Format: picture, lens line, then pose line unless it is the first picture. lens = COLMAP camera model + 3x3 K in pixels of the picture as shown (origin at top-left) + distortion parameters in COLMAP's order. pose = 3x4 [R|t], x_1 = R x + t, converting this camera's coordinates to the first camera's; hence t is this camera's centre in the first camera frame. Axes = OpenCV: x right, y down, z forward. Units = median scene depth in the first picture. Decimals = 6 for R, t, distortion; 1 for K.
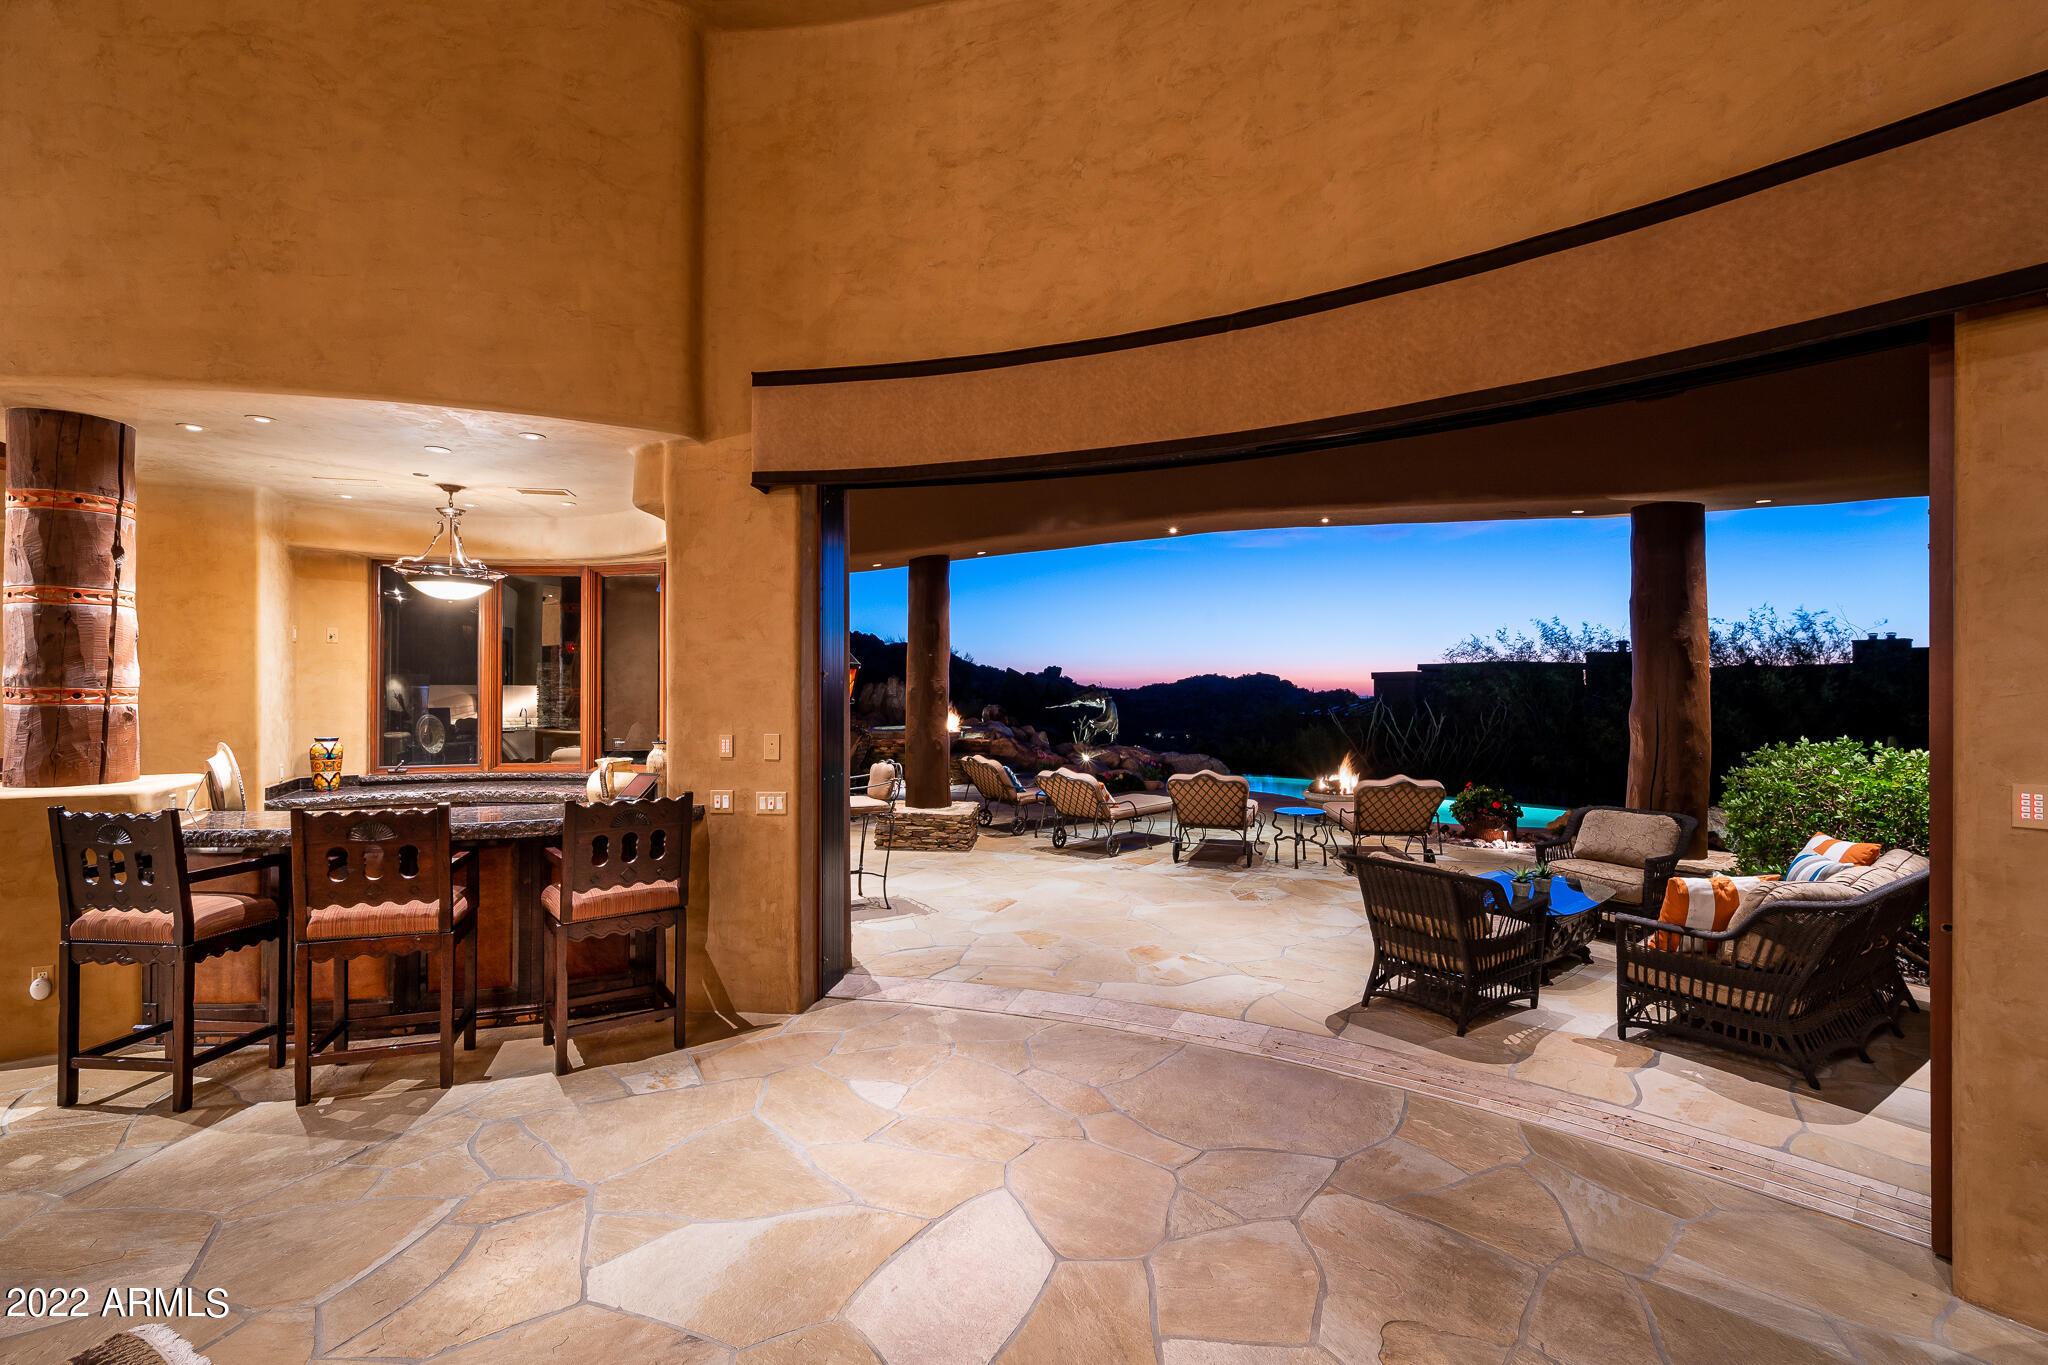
lens RADIAL K [[882.3, 0, 1017.9], [0, 882.3, 685.7], [0, 0, 1]] dist [0.000190, 0.000160]
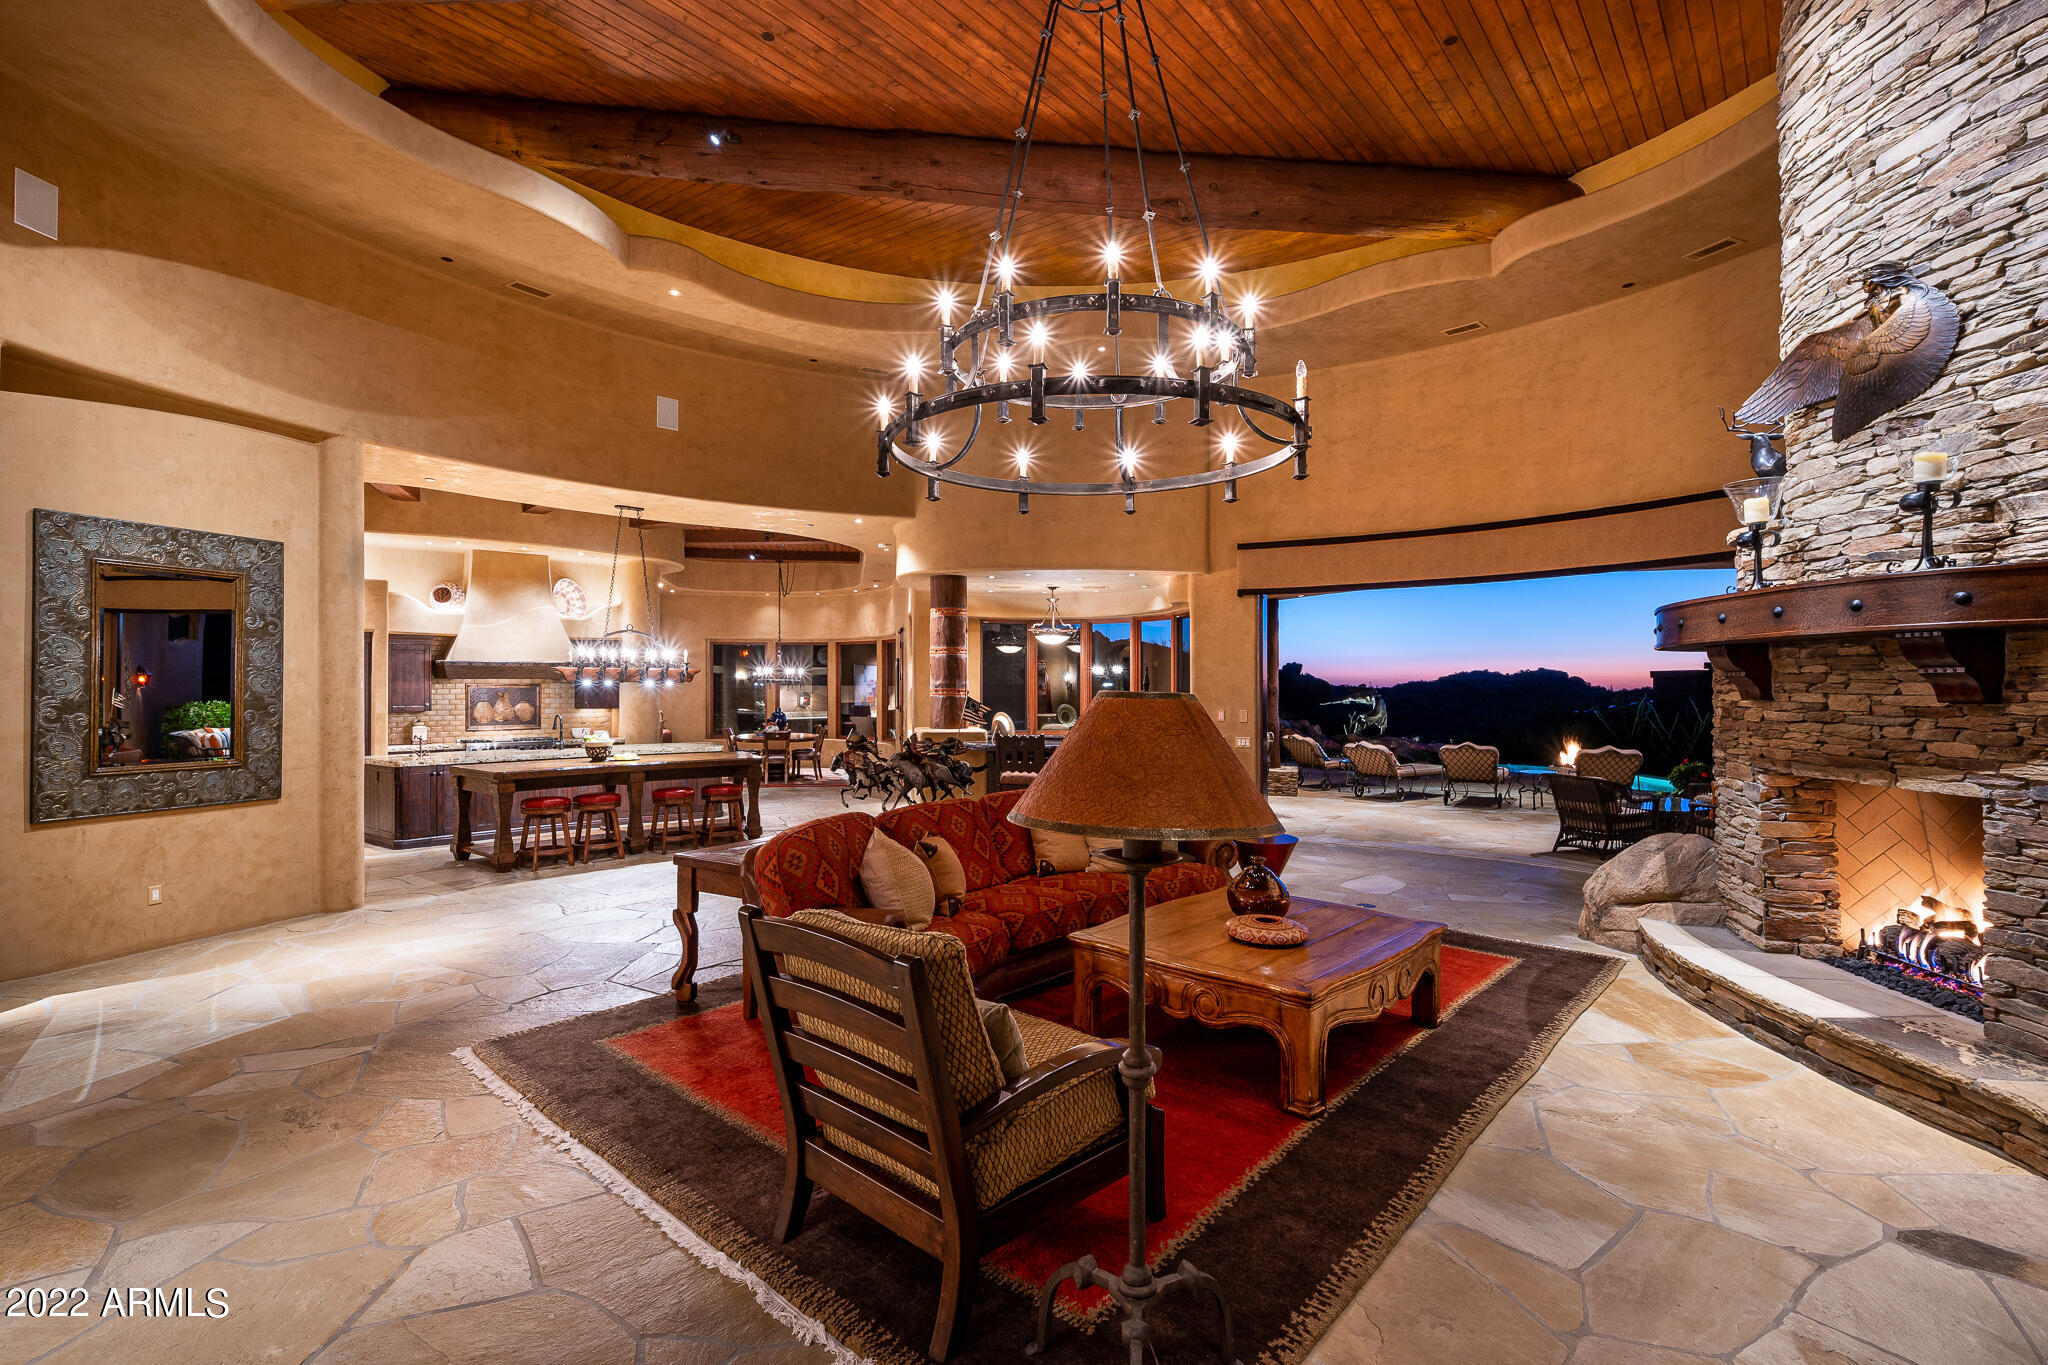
lens RADIAL K [[907.3, 0, 1025.0], [0, 907.3, 683.6], [0, 0, 1]] dist [-0.004059, -0.000066]
pose [[0.968755, -0.001805, -0.248013, -0.124266], [0.001679, 0.999998, -0.000722, -0.004418], [0.248014, 0.000283, 0.968756, -0.632465]]
